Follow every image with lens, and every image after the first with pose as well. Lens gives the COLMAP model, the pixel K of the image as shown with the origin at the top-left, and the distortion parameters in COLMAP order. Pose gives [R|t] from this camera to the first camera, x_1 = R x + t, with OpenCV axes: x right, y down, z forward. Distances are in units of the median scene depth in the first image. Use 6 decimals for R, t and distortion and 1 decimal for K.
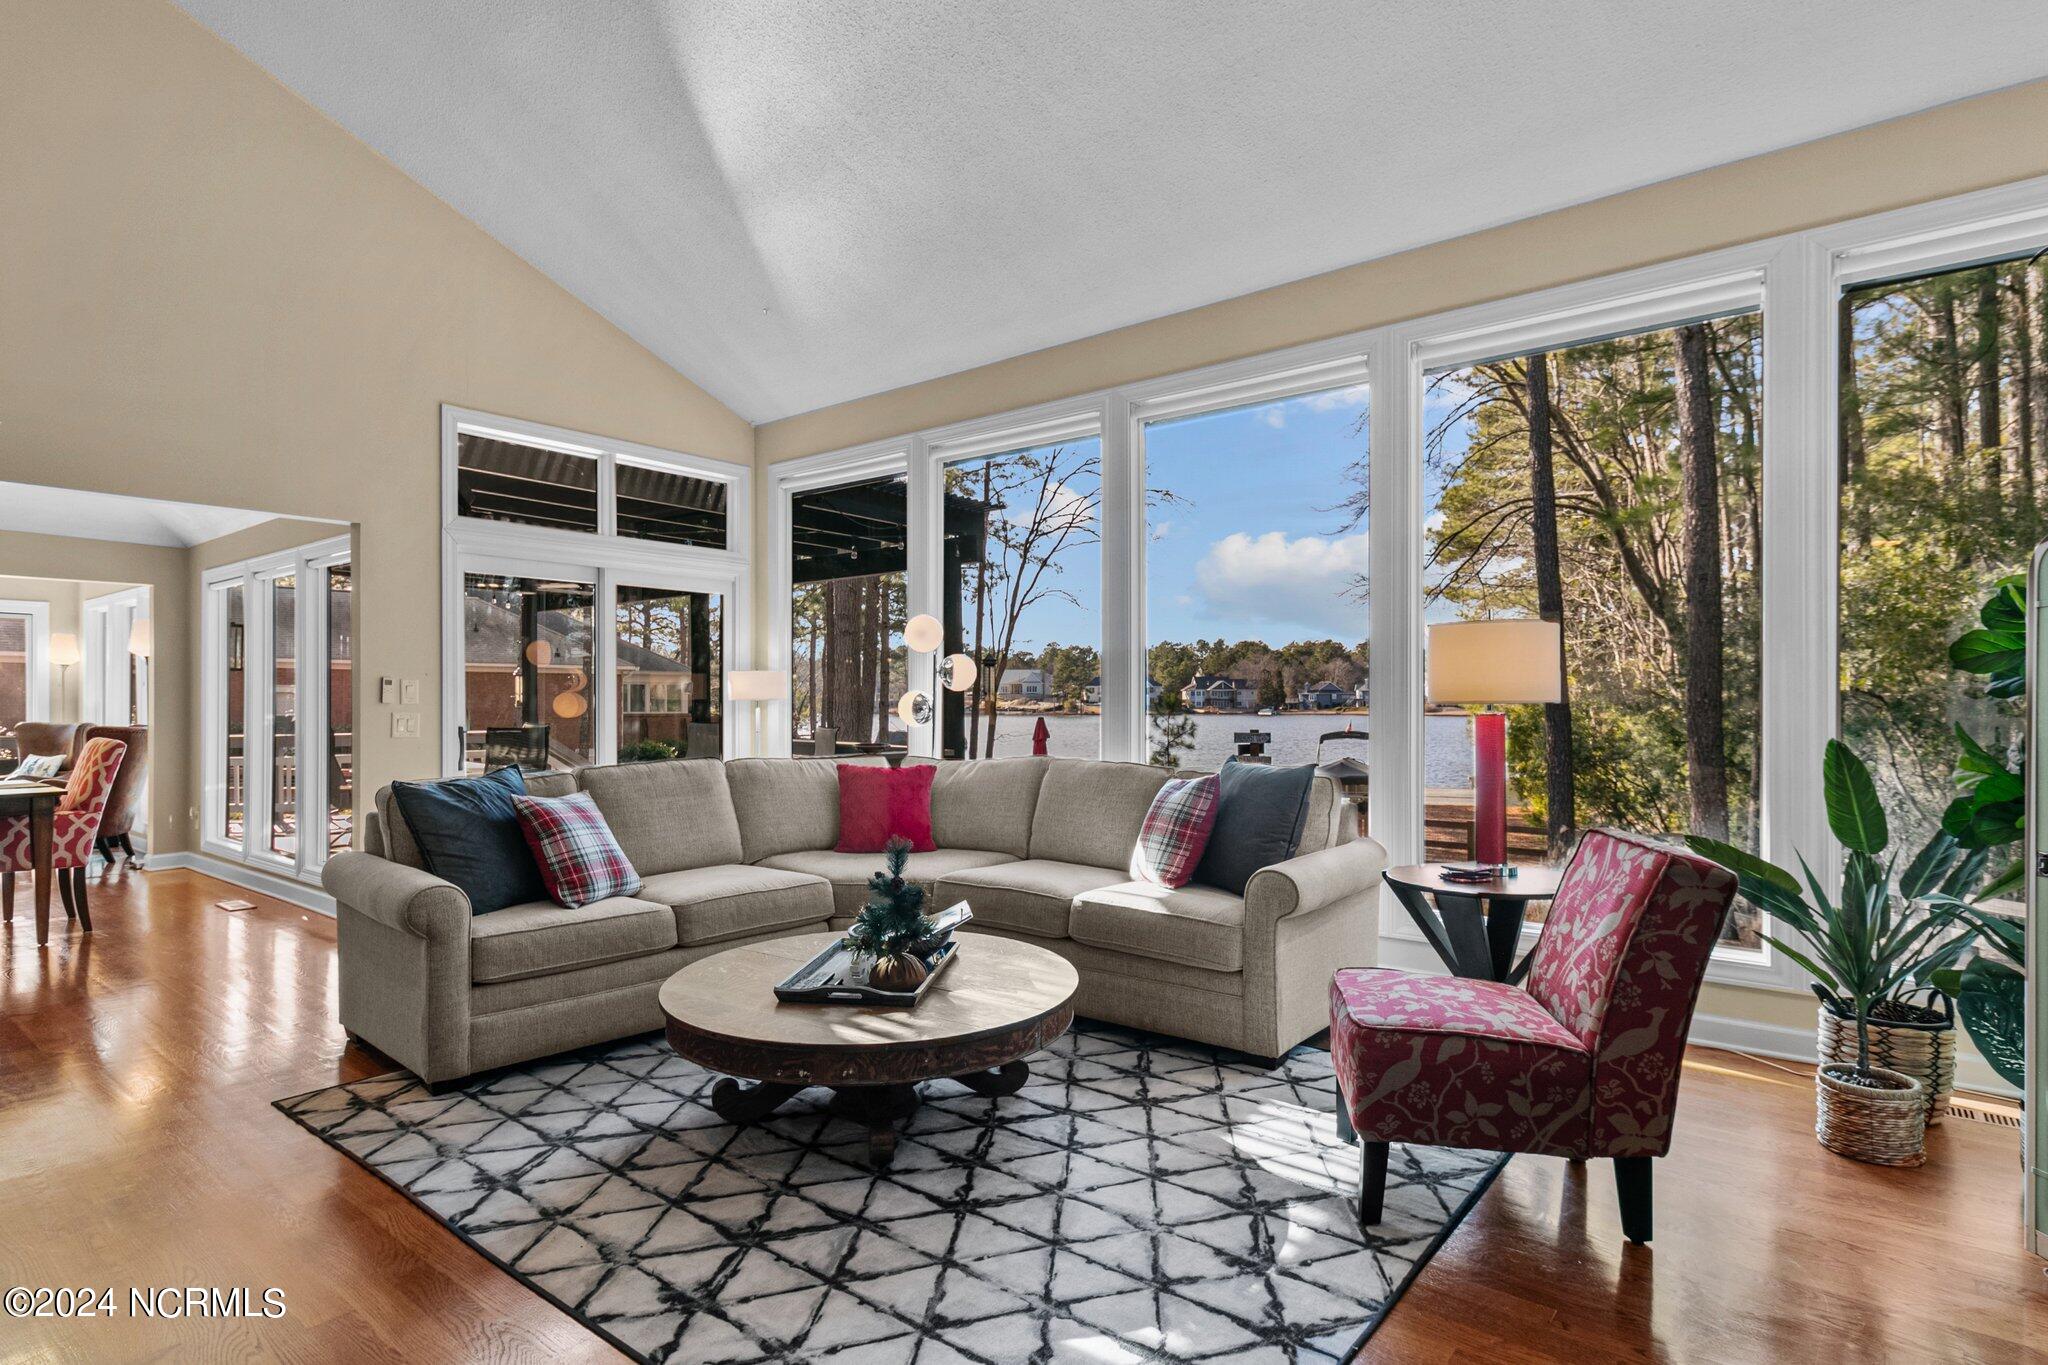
lens RADIAL K [[1006.9, 0, 1010.9], [0, 1006.9, 684.2], [0, 0, 1]] dist [-0.010877, -0.000142]
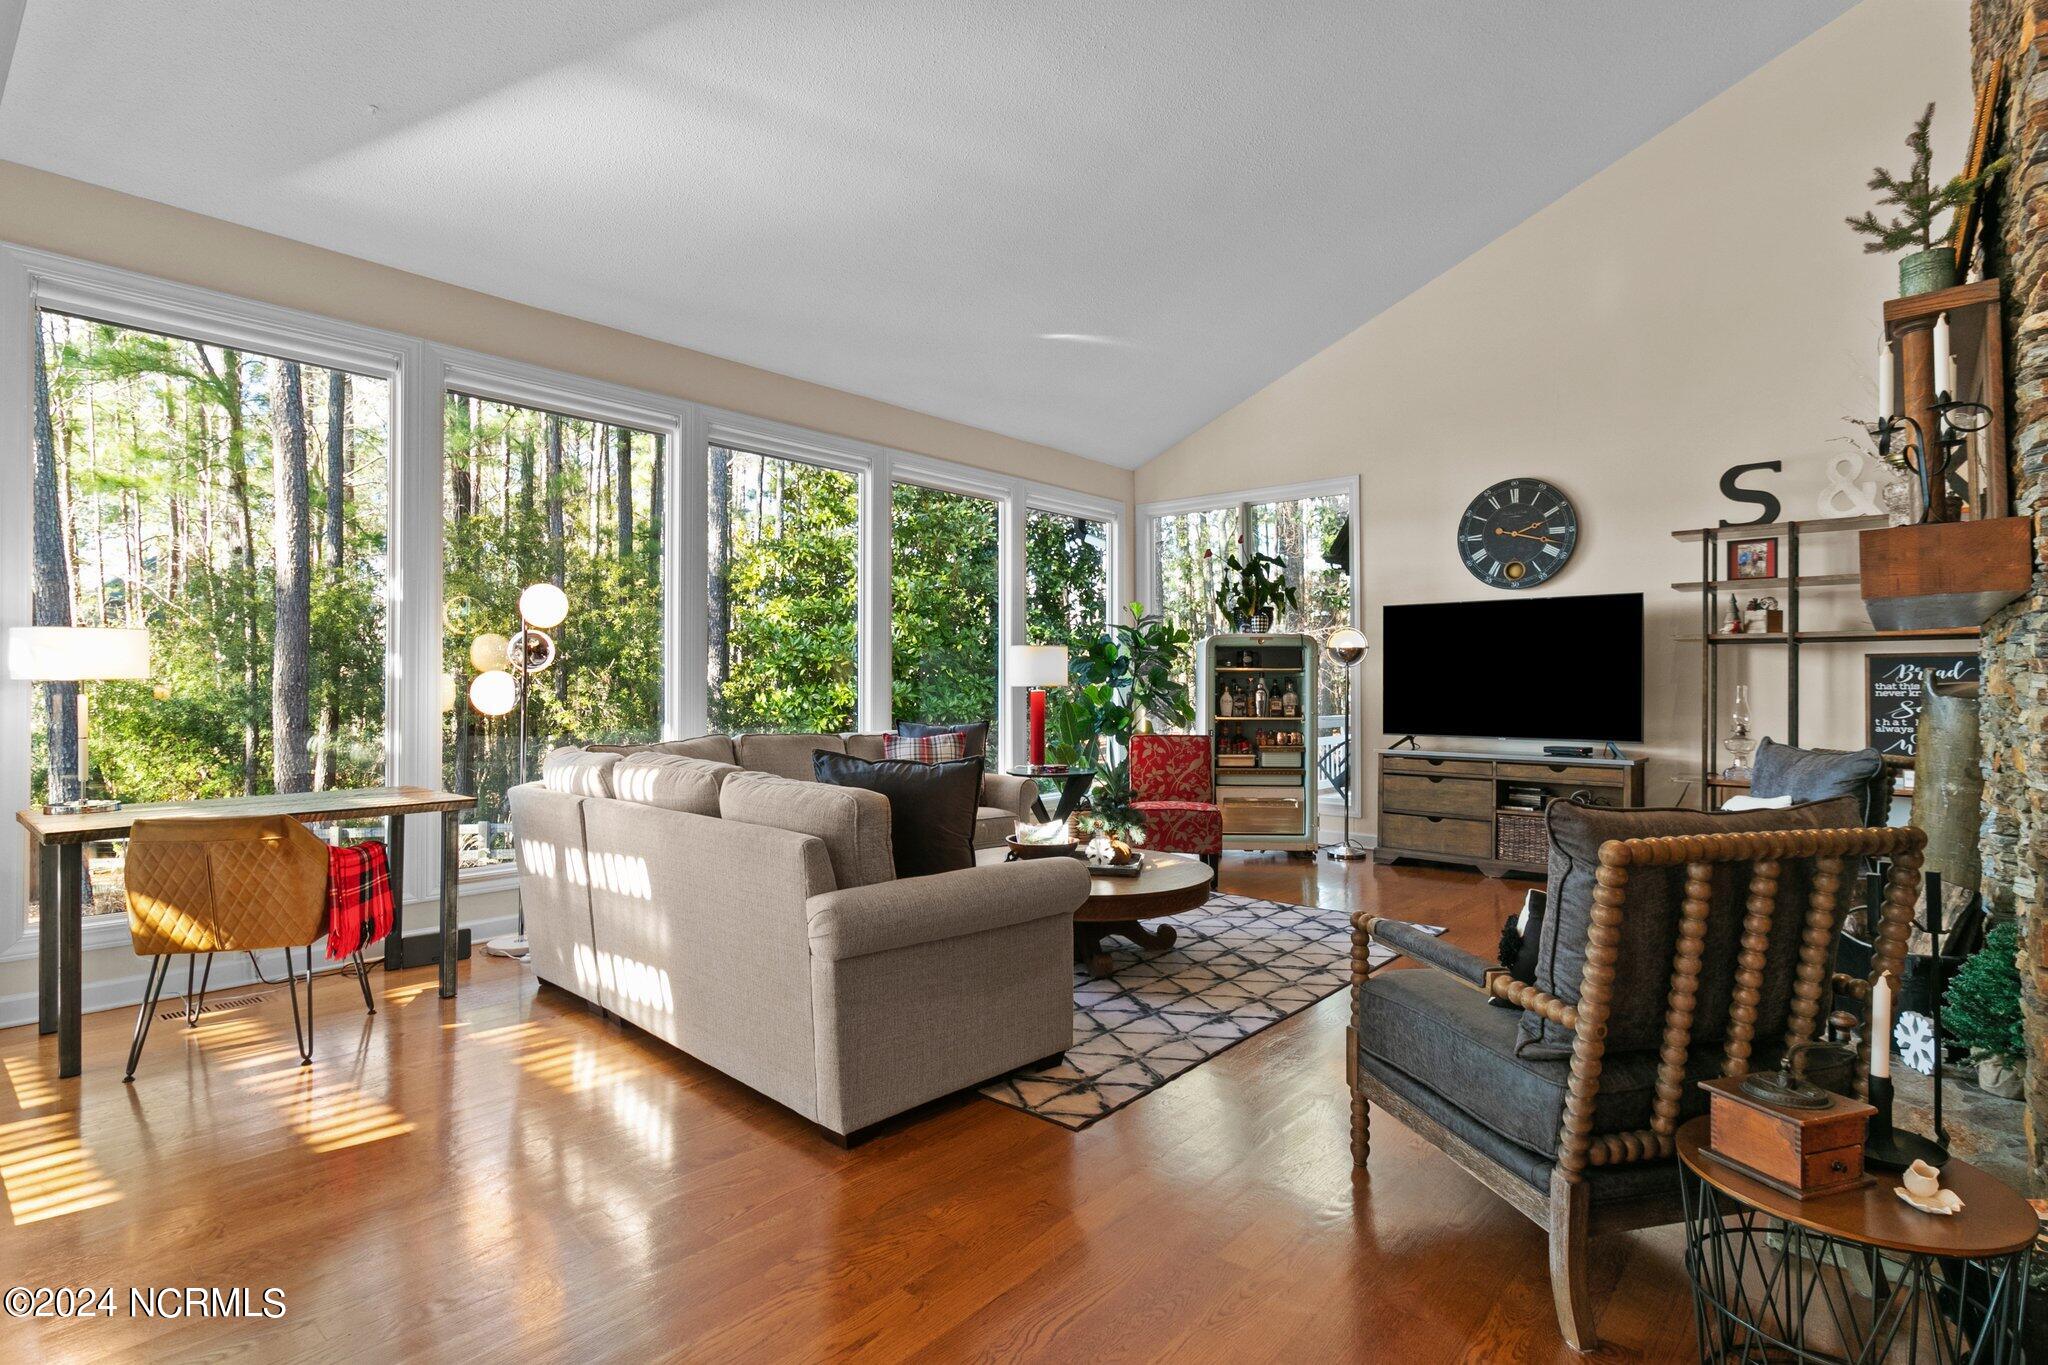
lens RADIAL K [[1006.9, 0, 1010.9], [0, 1006.9, 684.2], [0, 0, 1]] dist [-0.010877, -0.000142]
pose [[0.067991, -0.000704, 0.997686, -1.739154], [-0.023685, 0.999717, 0.002320, 0.019954], [-0.997405, -0.023788, 0.067955, 1.068338]]
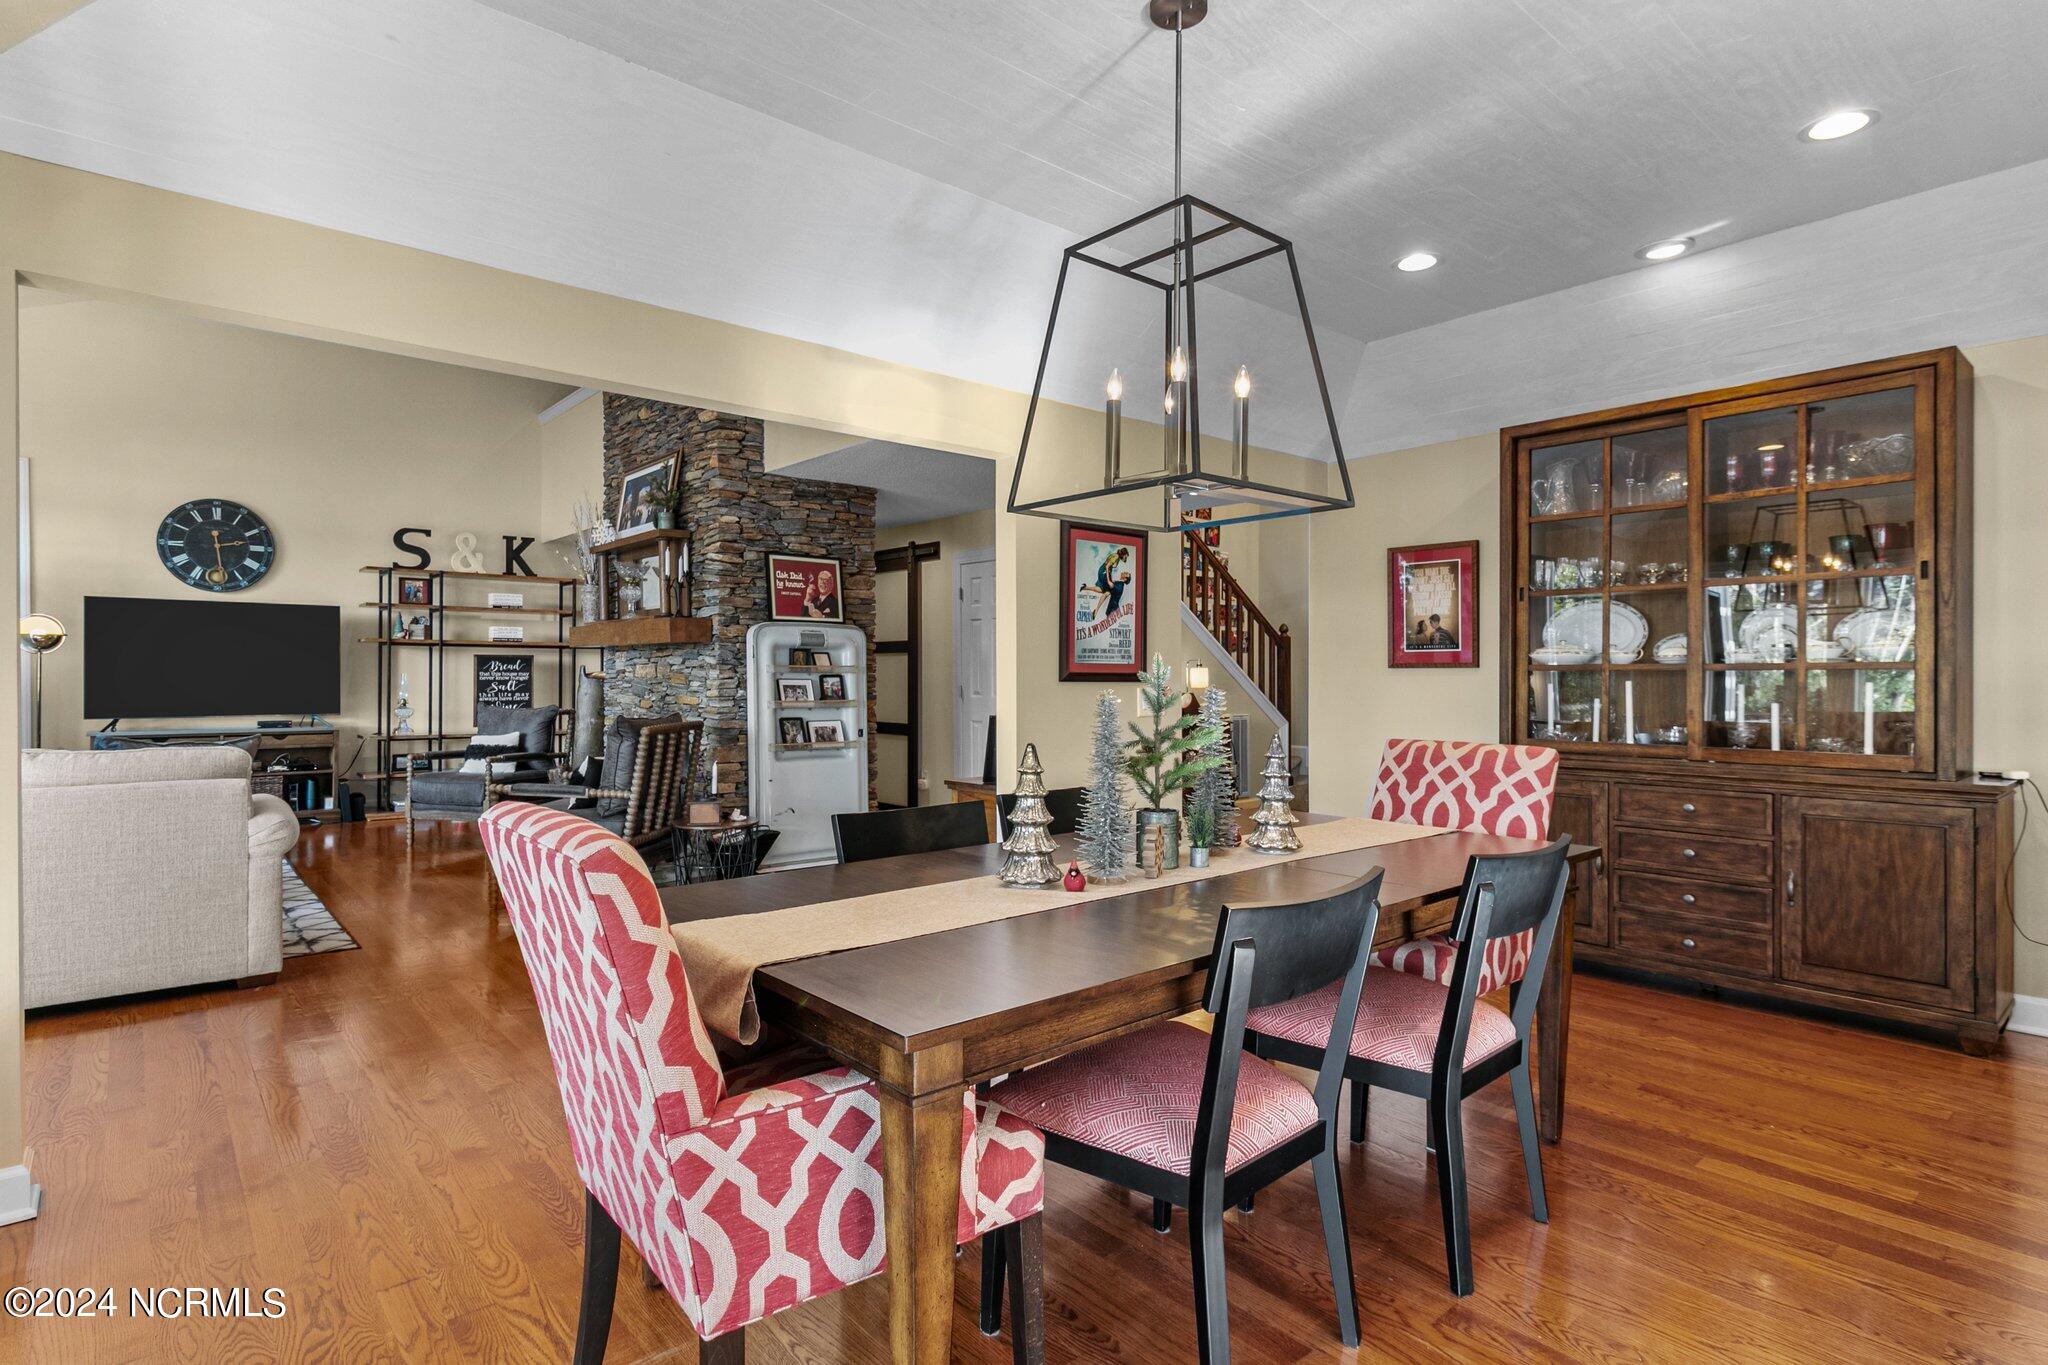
lens RADIAL K [[1023.3, 0, 1019.0], [0, 1023.3, 681.9], [0, 0, 1]] dist [0.003104, 0.000507]
pose [[-0.978576, -0.005379, 0.205816, -2.087947], [-0.008785, 0.999839, -0.015640, 0.050297], [-0.205698, -0.017113, -0.978466, 2.361935]]
